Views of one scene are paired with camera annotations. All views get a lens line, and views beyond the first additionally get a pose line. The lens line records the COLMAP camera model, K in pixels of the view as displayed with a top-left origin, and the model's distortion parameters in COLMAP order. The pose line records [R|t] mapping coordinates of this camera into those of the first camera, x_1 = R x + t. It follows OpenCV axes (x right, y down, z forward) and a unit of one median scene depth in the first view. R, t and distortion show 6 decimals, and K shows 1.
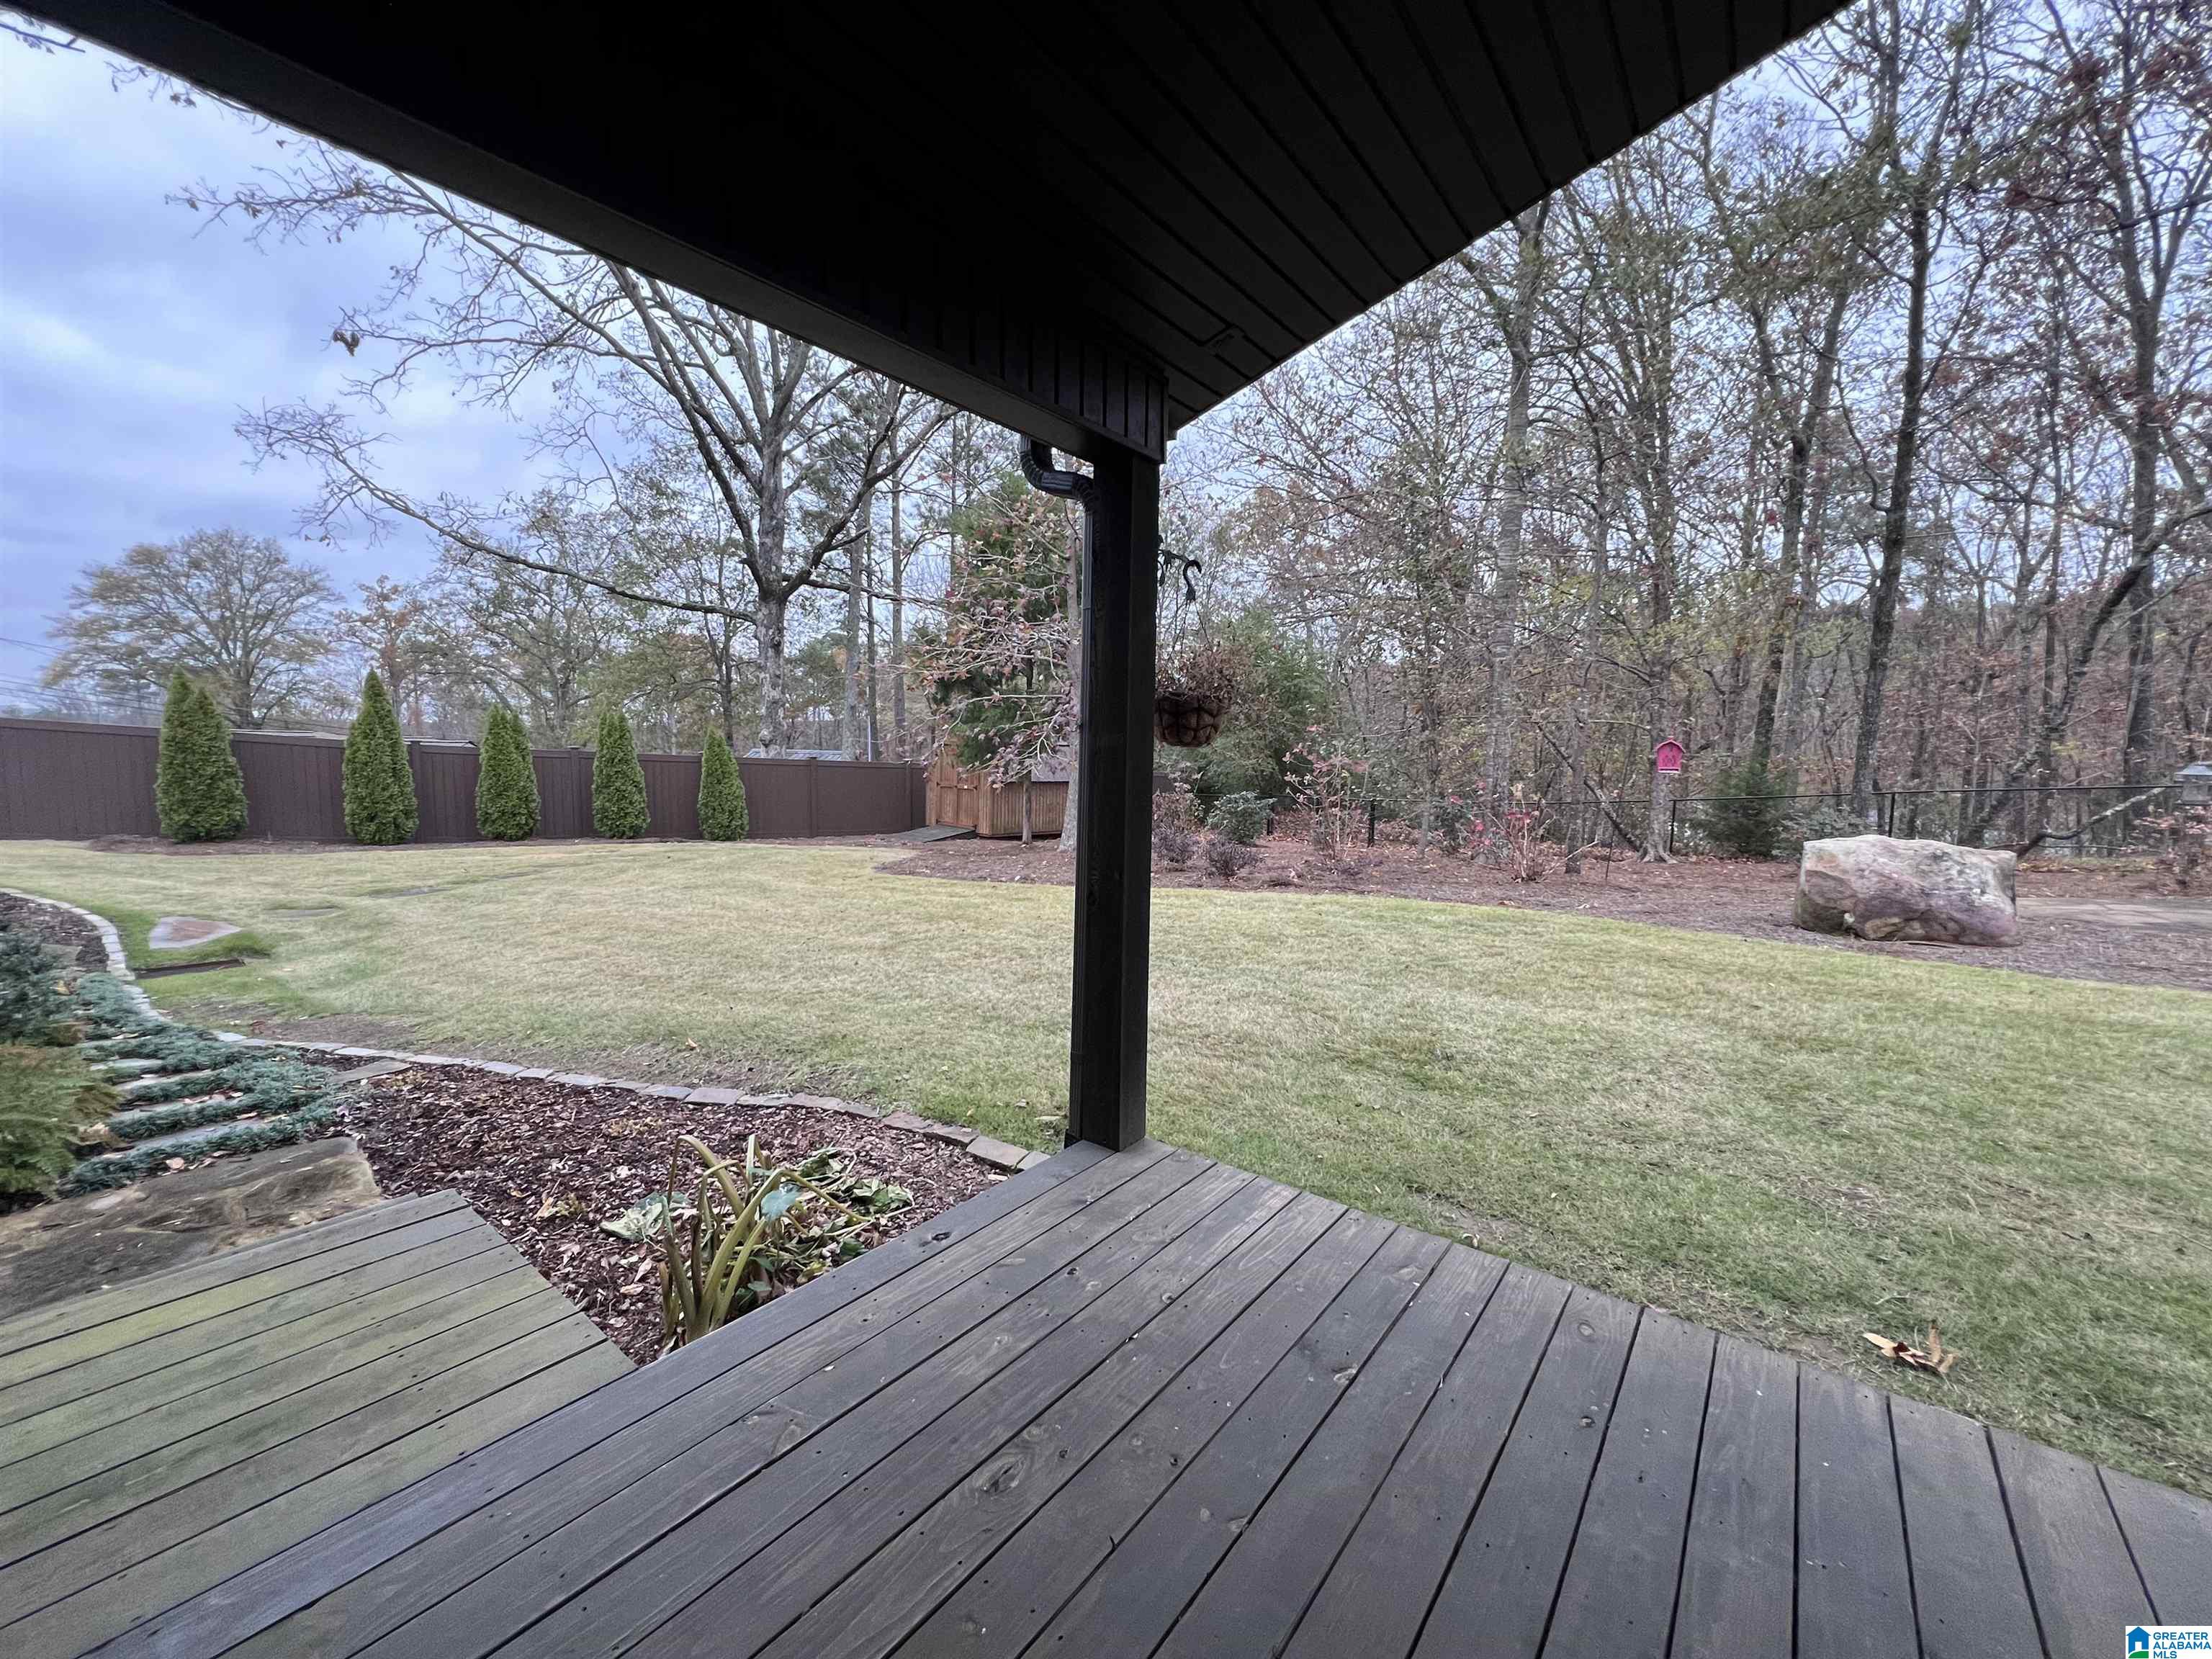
lens RADIAL K [[898.9, 0, 1105.8], [0, 898.9, 838.3], [0, 0, 1]] dist [-0.002304, -0.000275]
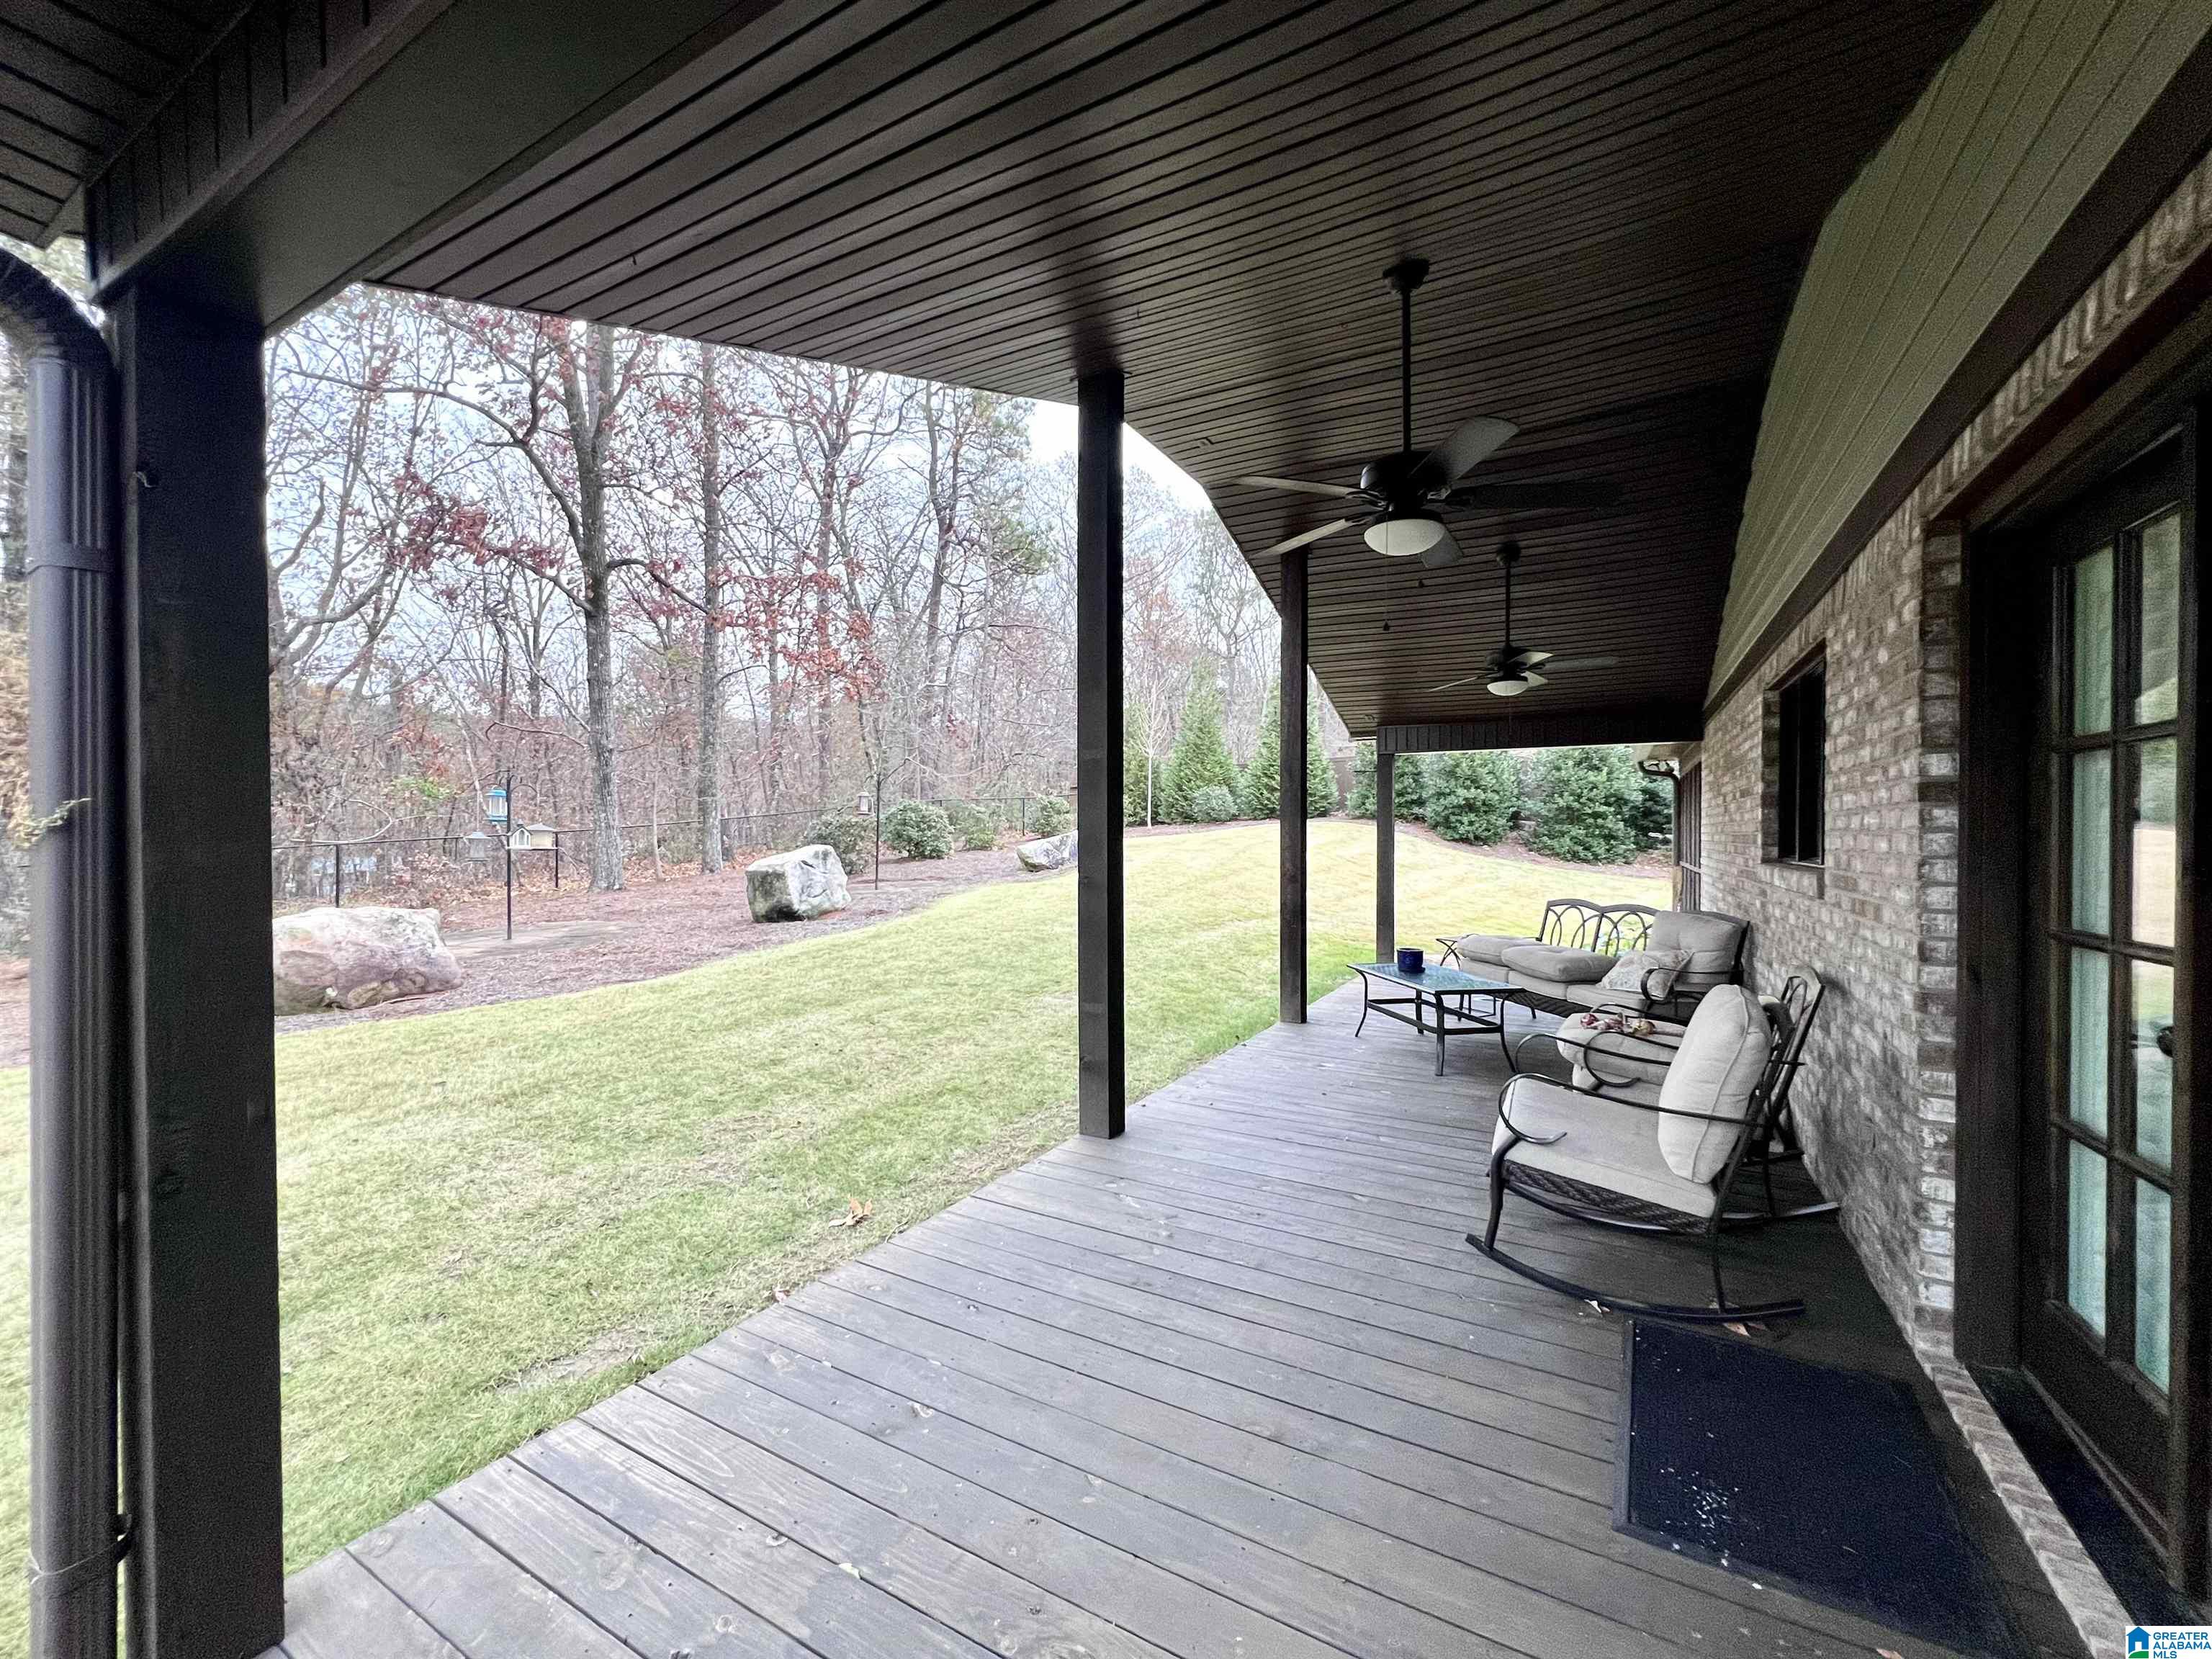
lens RADIAL K [[898.9, 0, 1105.8], [0, 898.9, 838.3], [0, 0, 1]] dist [-0.002304, -0.000275]
pose [[-0.143422, -0.029593, 0.989219, -0.280823], [0.094100, 0.994616, 0.043398, -0.044654], [-0.985178, 0.099309, -0.139865, 0.285441]]
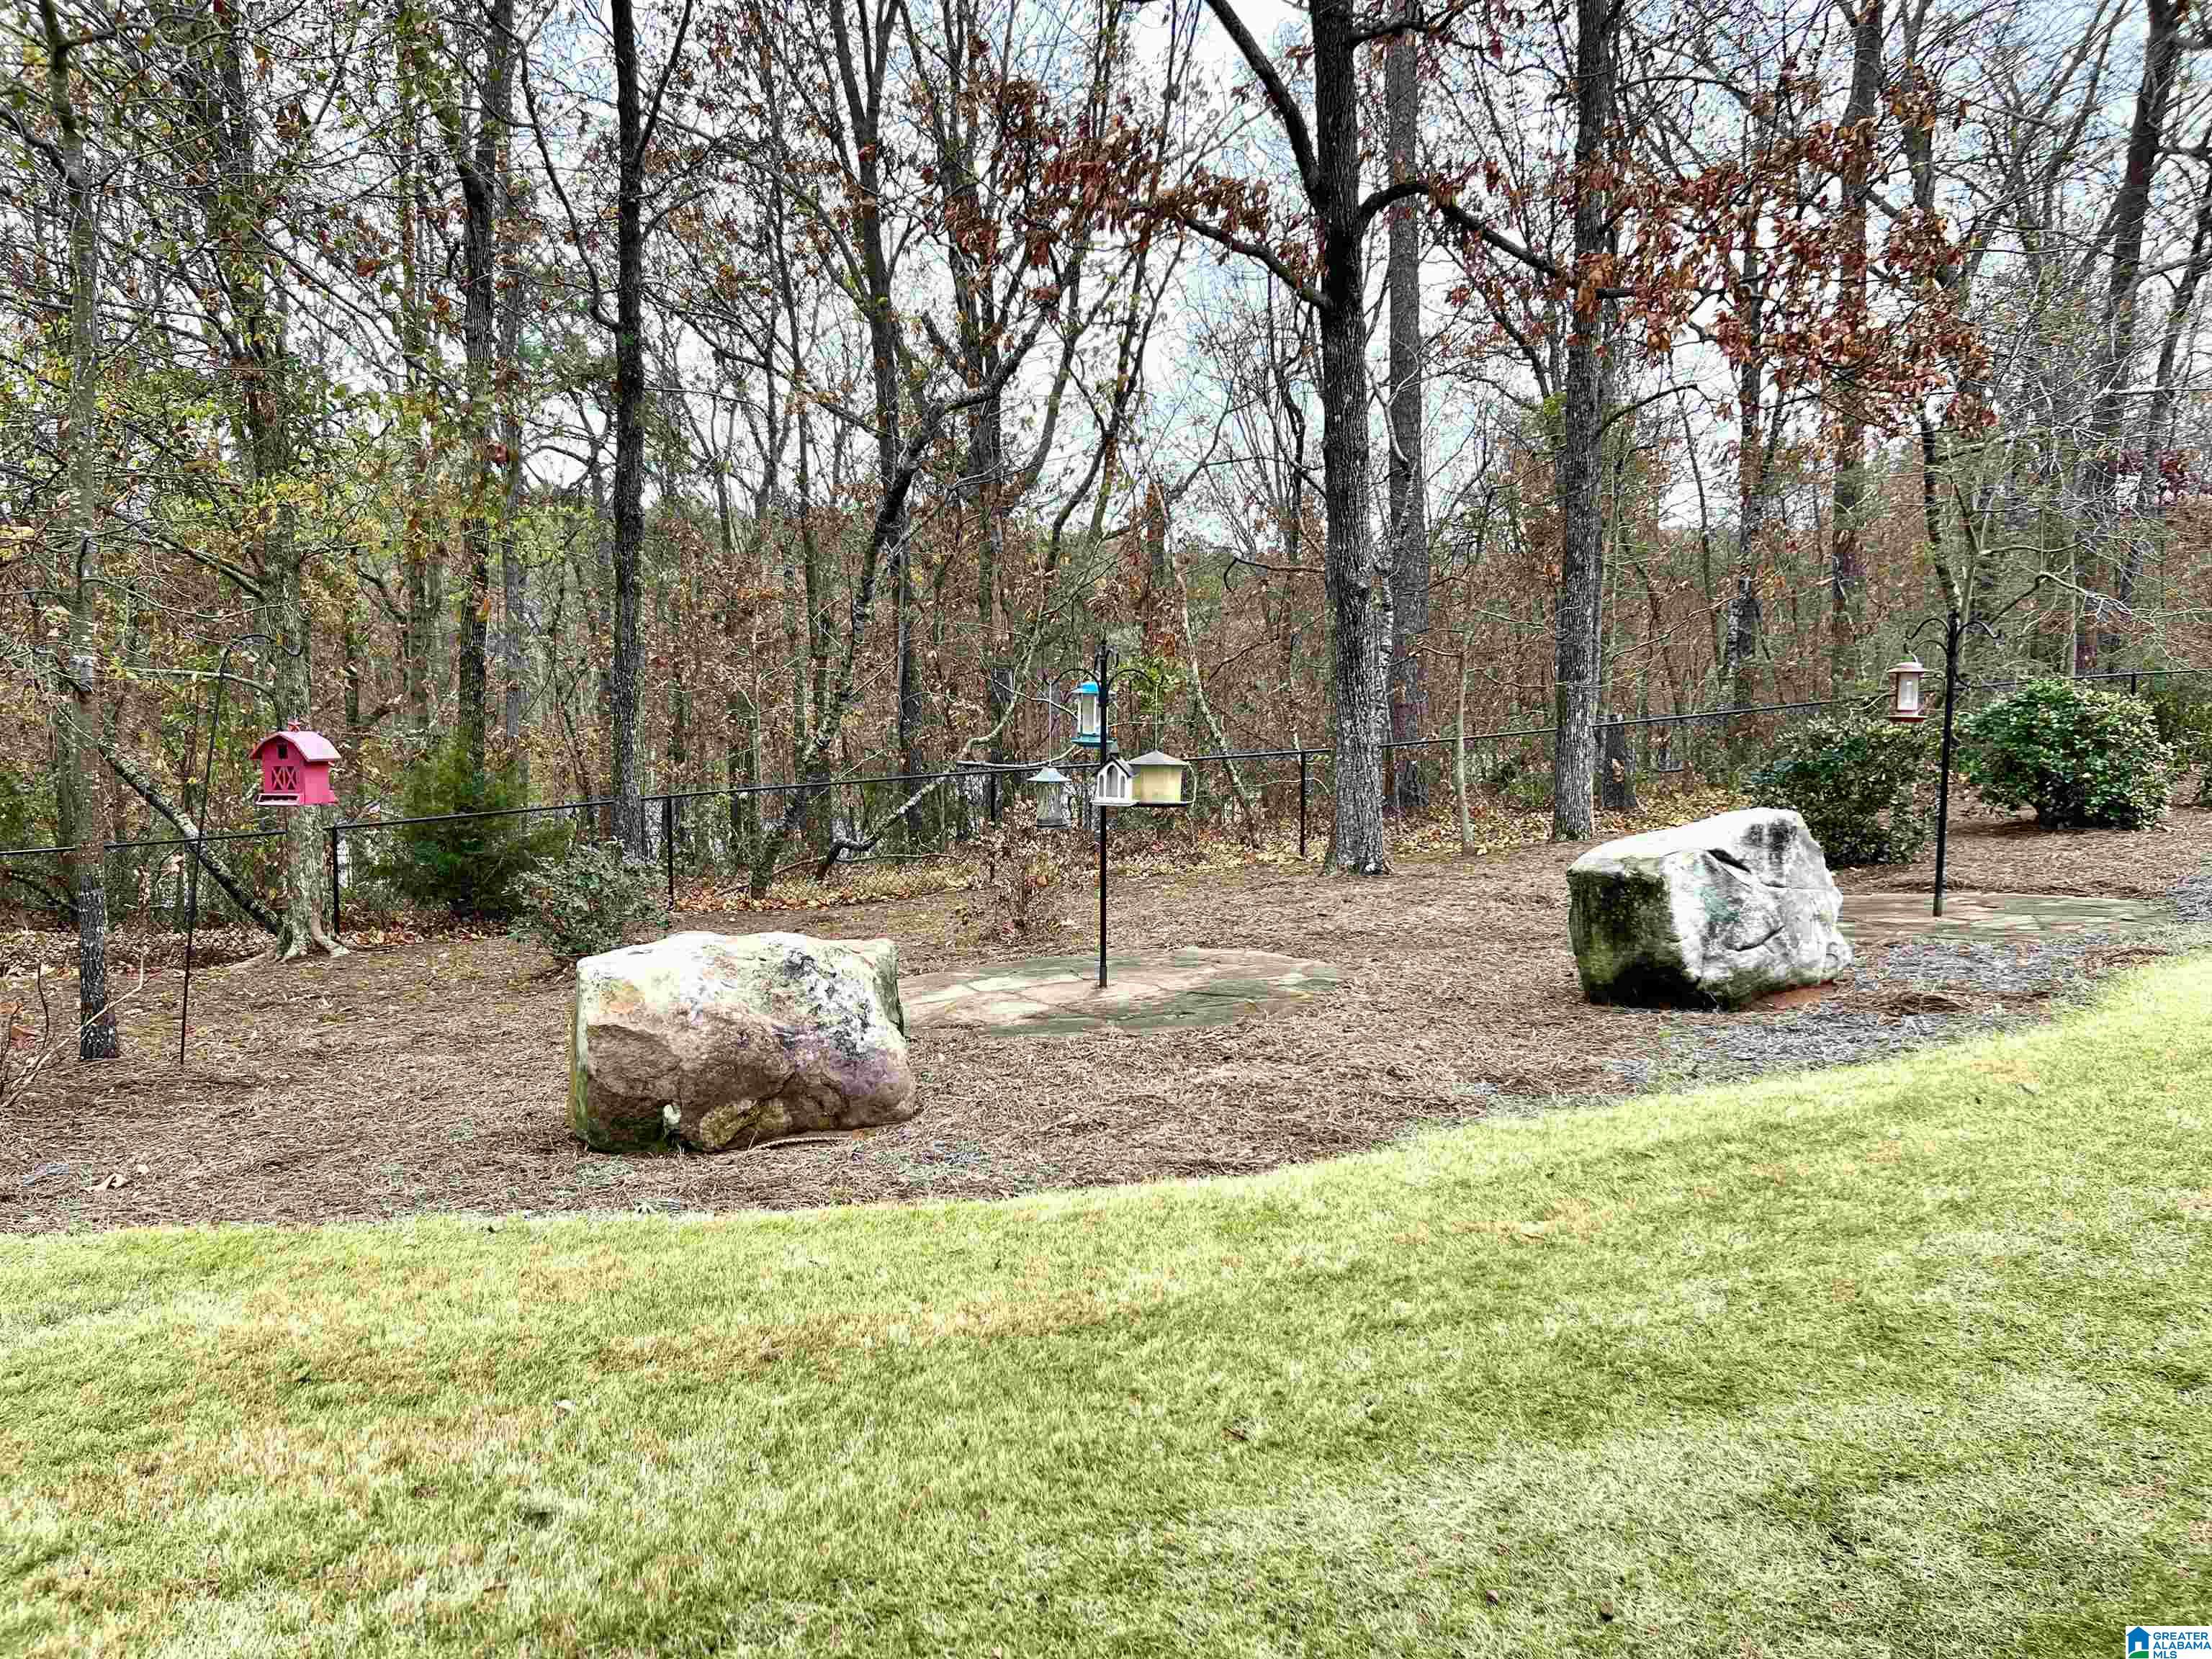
lens RADIAL K [[1667.8, 0, 1106.0], [0, 1667.8, 829.5], [0, 0, 1]] dist [0.044725, -0.048362]
pose [[0.548470, -0.066847, 0.833494, 0.228930], [0.091019, 0.995649, 0.019958, -0.060760], [-0.831201, 0.064918, 0.552168, 0.314698]]
